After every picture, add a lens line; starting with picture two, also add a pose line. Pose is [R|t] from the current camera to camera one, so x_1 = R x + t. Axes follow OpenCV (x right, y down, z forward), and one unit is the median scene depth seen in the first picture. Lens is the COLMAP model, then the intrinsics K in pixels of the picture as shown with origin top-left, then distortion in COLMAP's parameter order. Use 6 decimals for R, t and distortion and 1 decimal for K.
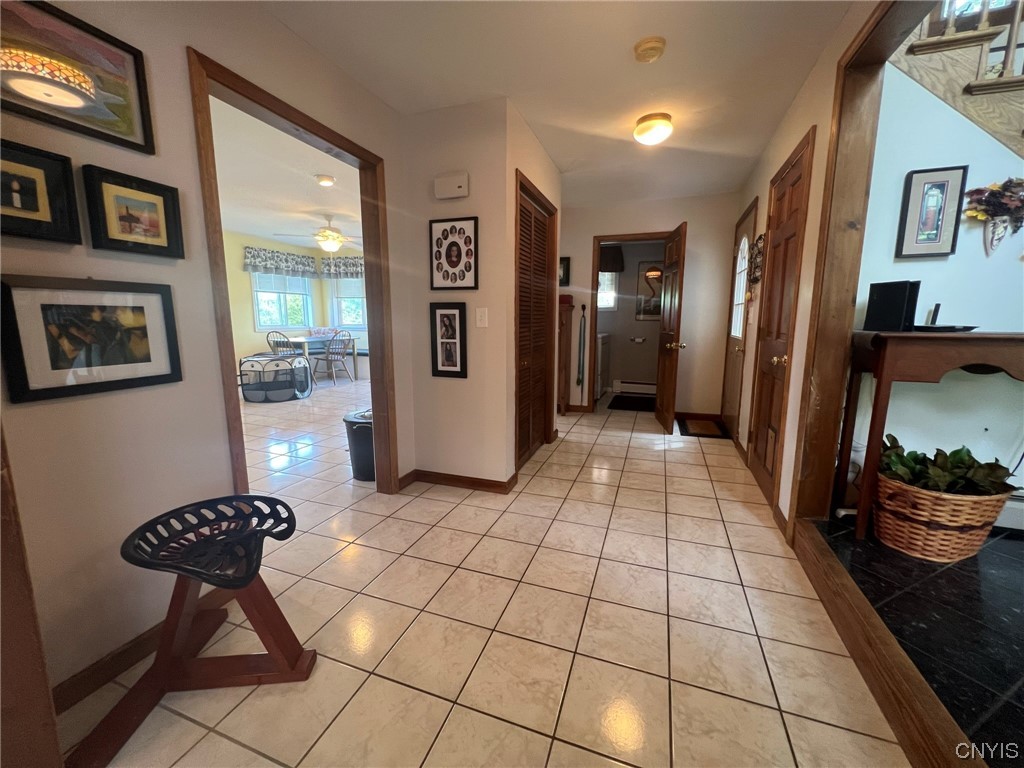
lens RADIAL K [[410.6, 0, 510.7], [0, 410.6, 383.0], [0, 0, 1]] dist [-0.000191, 0.000457]
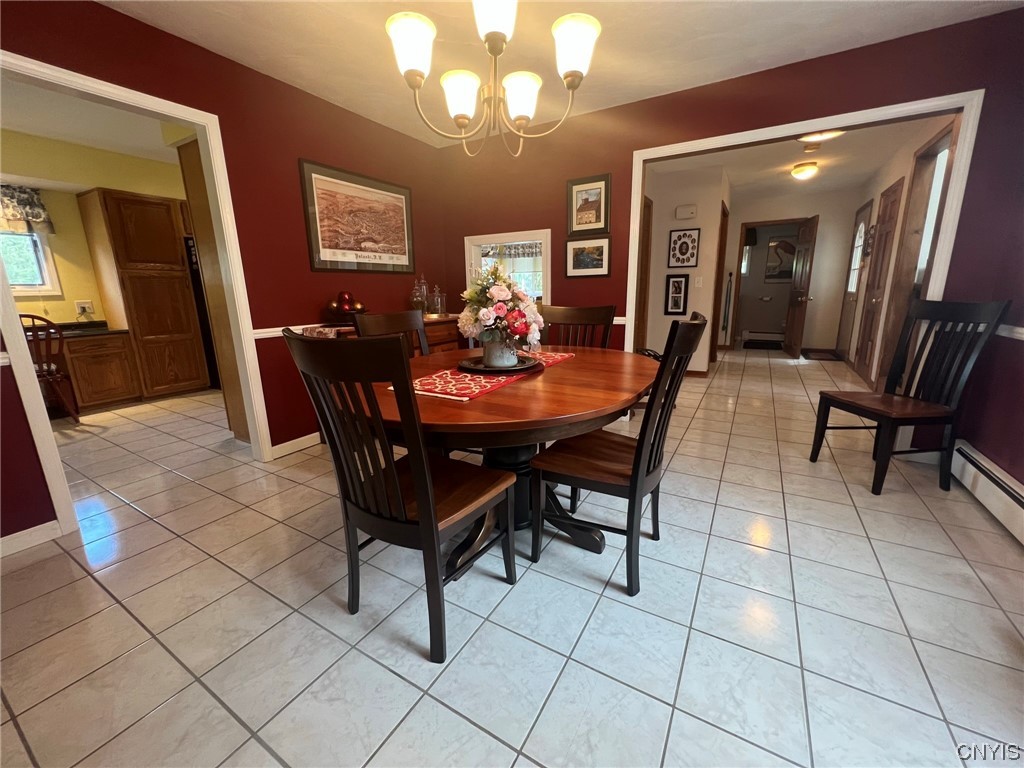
lens RADIAL K [[410.6, 0, 510.7], [0, 410.6, 383.0], [0, 0, 1]] dist [-0.000191, 0.000457]
pose [[0.982603, 0.019131, -0.184731, -0.626879], [-0.006125, 0.997477, 0.070721, 0.195880], [0.185618, -0.068359, 0.980241, -1.163816]]
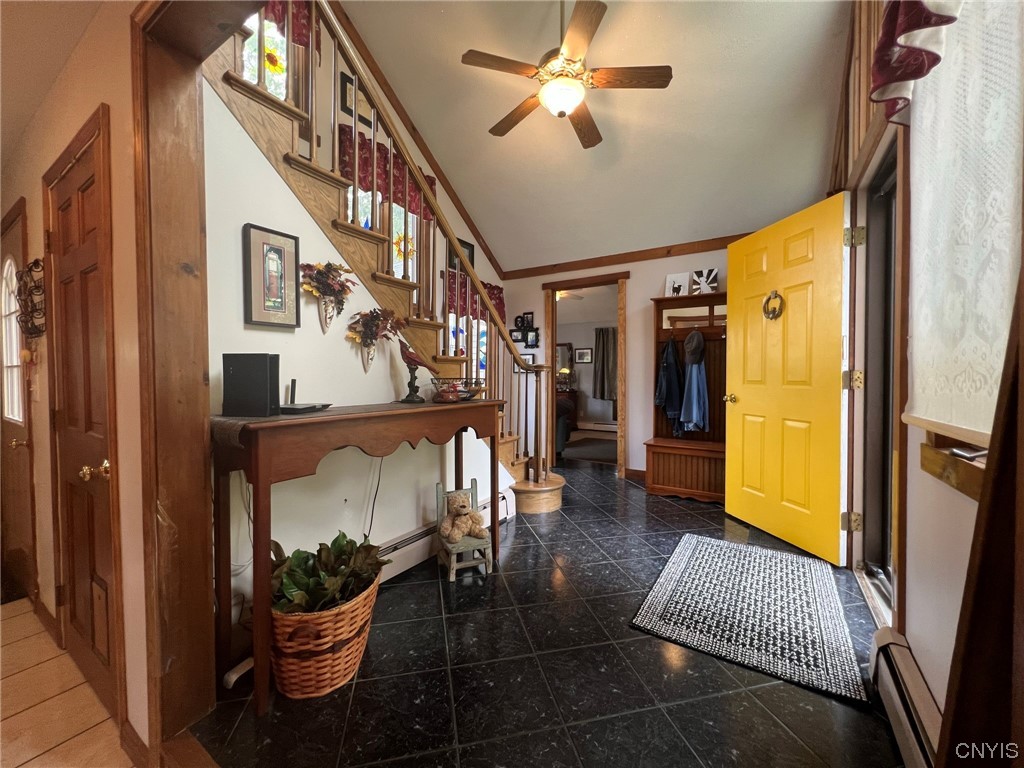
lens RADIAL K [[410.6, 0, 510.7], [0, 410.6, 383.0], [0, 0, 1]] dist [-0.000191, 0.000457]
pose [[0.219186, -0.021753, 0.975441, 0.215255], [0.153148, 0.988126, -0.012378, -0.082137], [-0.963589, 0.152100, 0.219914, 0.279322]]
